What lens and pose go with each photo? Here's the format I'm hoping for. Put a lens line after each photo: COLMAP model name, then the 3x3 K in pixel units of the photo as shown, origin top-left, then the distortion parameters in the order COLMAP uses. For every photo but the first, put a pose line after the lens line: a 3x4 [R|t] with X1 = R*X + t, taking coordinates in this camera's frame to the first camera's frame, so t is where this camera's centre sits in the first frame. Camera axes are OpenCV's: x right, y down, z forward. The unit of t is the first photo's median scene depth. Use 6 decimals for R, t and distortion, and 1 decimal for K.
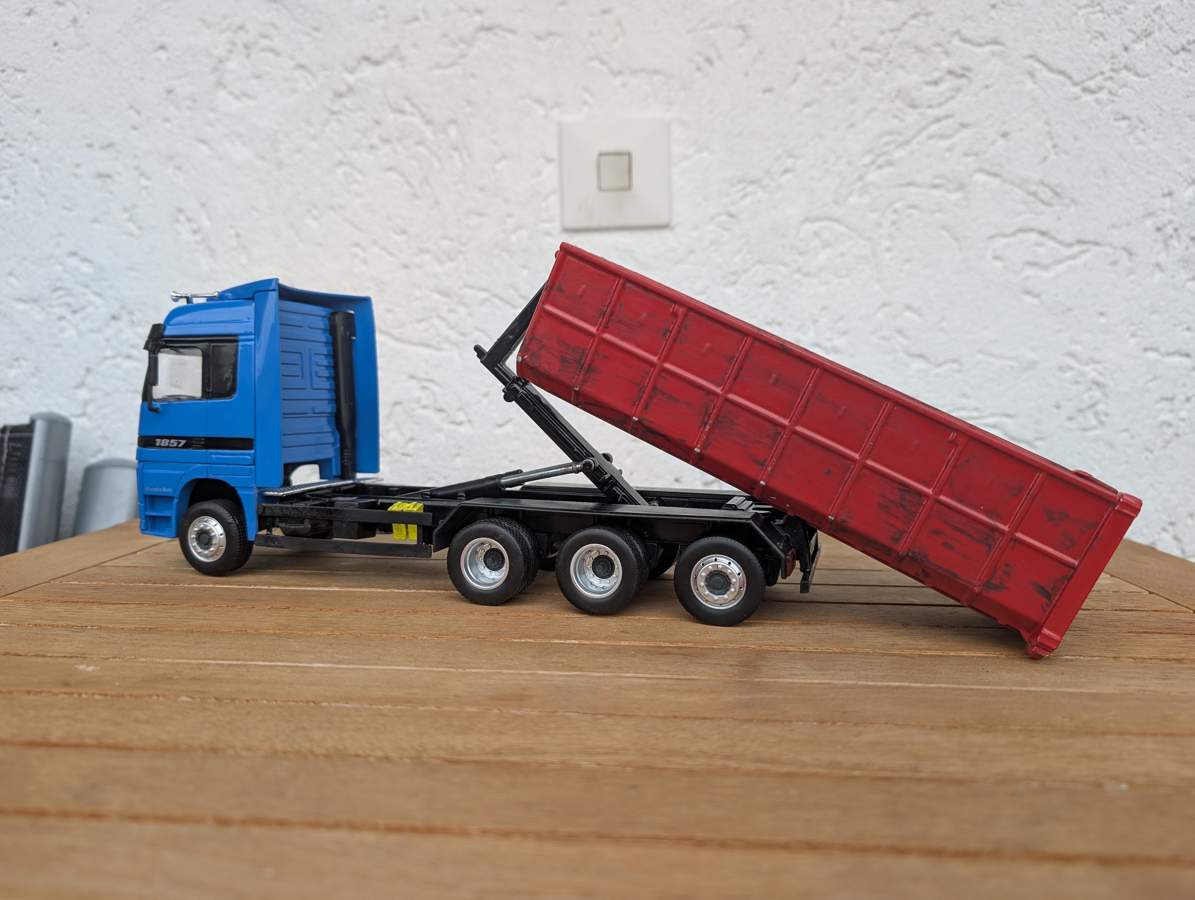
lens RADIAL K [[880.2, 0, 584.6], [0, 880.2, 435.2], [0, 0, 1]] dist [-0.009947, 0.001625]
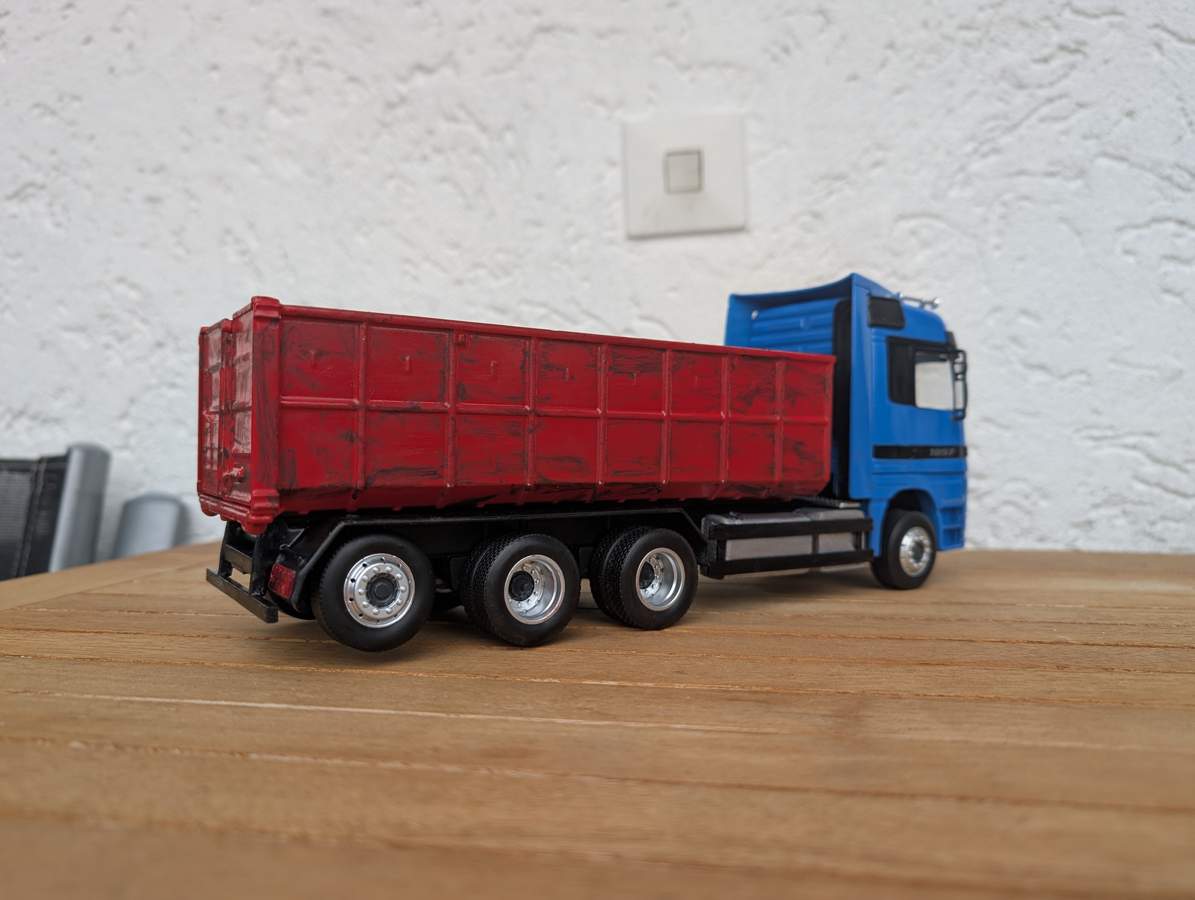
lens RADIAL K [[862.6, 0, 602.3], [0, 862.6, 438.1], [0, 0, 1]] dist [-0.013072, 0.001831]
pose [[0.996293, -0.010744, -0.085346, 0.023811], [0.004264, 0.997118, -0.075745, 0.042539], [0.085914, 0.075100, 0.993468, 0.128878]]
